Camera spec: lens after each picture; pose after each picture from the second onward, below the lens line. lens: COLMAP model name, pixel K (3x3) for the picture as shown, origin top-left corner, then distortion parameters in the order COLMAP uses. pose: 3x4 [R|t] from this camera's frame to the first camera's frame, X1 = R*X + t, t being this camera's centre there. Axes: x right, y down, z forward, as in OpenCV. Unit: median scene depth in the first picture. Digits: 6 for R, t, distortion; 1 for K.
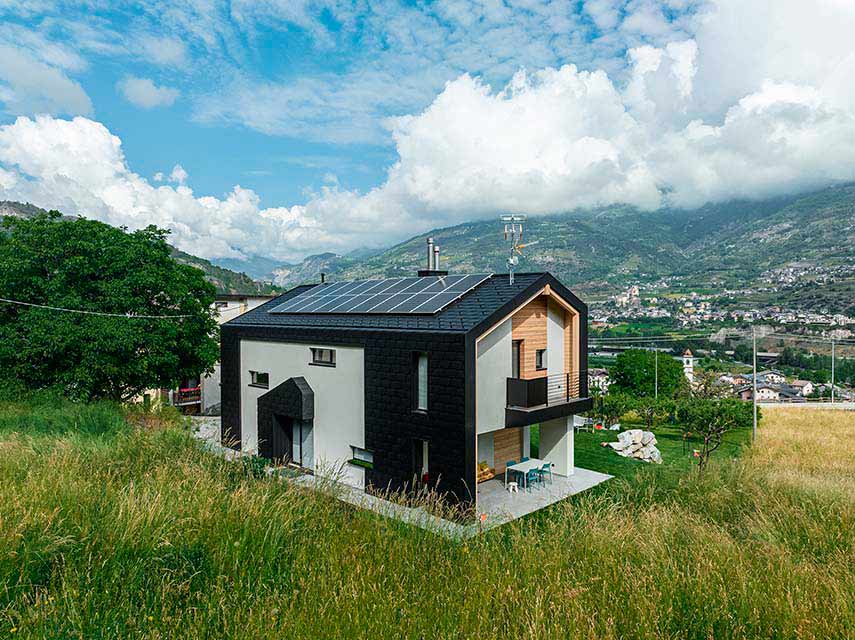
lens RADIAL K [[601.3, 0, 423.7], [0, 601.3, 316.8], [0, 0, 1]] dist [-0.053393, 0.020961]
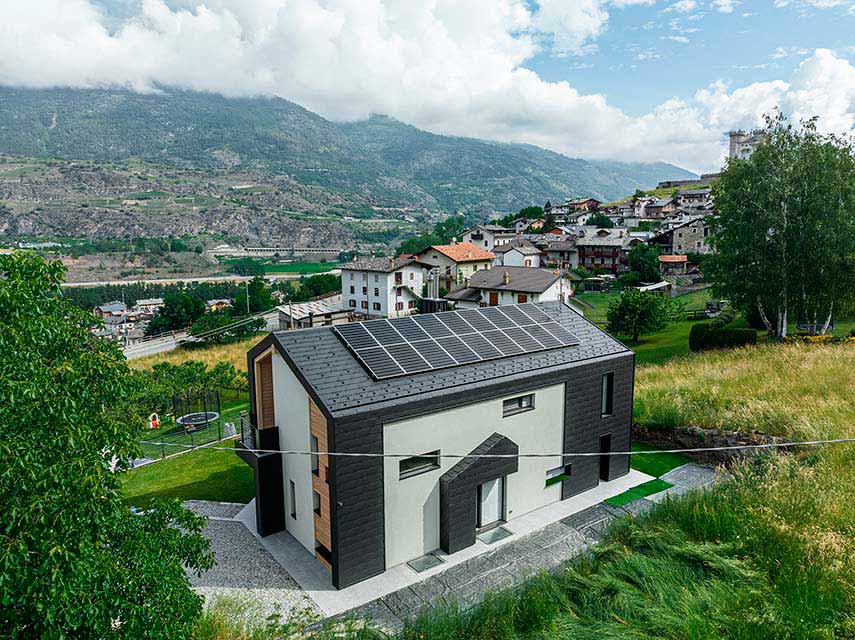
lens RADIAL K [[601.3, 0, 423.7], [0, 601.3, 316.8], [0, 0, 1]] dist [-0.053393, 0.020961]
pose [[0.149417, -0.137662, 0.979144, -1.185624], [0.018010, 0.990475, 0.136506, -0.224361], [-0.988610, -0.002762, 0.150473, 1.028007]]
